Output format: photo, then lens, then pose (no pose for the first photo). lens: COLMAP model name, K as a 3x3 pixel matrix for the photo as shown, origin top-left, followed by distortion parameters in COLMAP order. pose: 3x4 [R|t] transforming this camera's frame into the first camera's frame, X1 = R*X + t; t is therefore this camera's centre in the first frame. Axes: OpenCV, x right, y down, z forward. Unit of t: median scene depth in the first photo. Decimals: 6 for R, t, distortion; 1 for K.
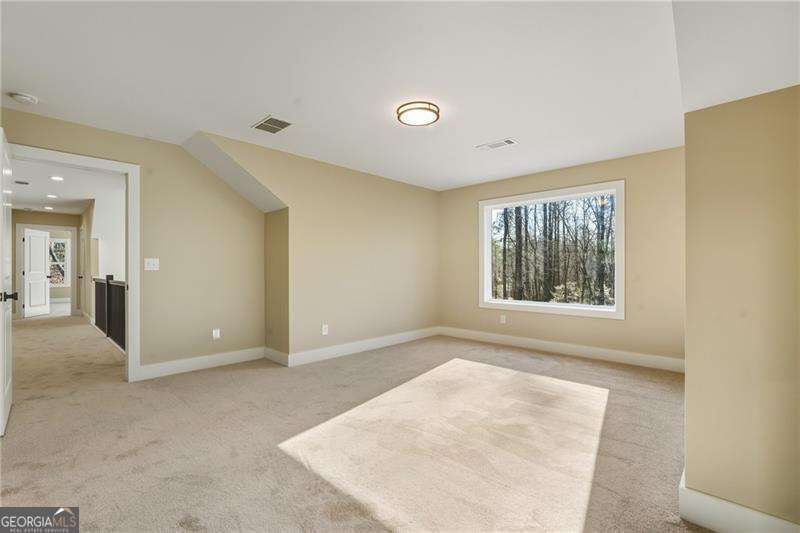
lens RADIAL K [[352.9, 0, 403.4], [0, 352.9, 266.4], [0, 0, 1]] dist [-0.014108, 0.000674]
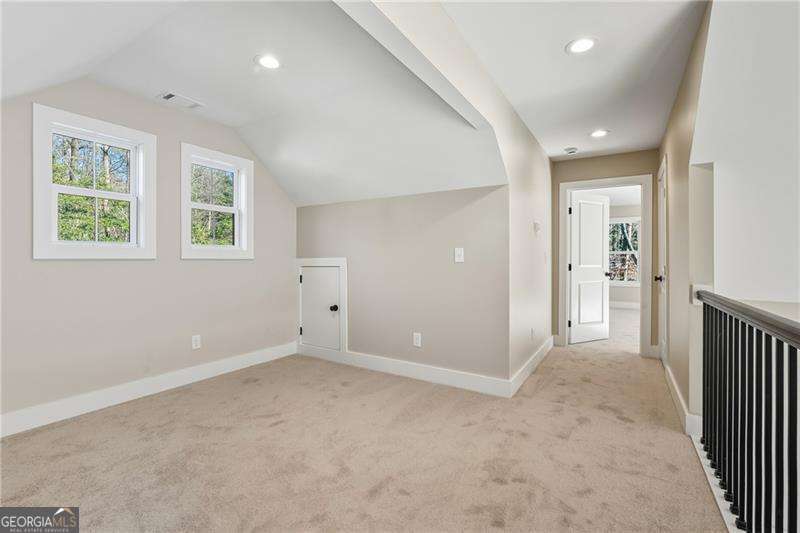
lens RADIAL K [[352.9, 0, 403.4], [0, 352.9, 266.4], [0, 0, 1]] dist [-0.014108, 0.000674]
pose [[0.192497, 0.016679, -0.981156, -0.679515], [0.009020, 0.999783, 0.018766, 0.004716], [0.981256, -0.012462, 0.192304, 0.734106]]
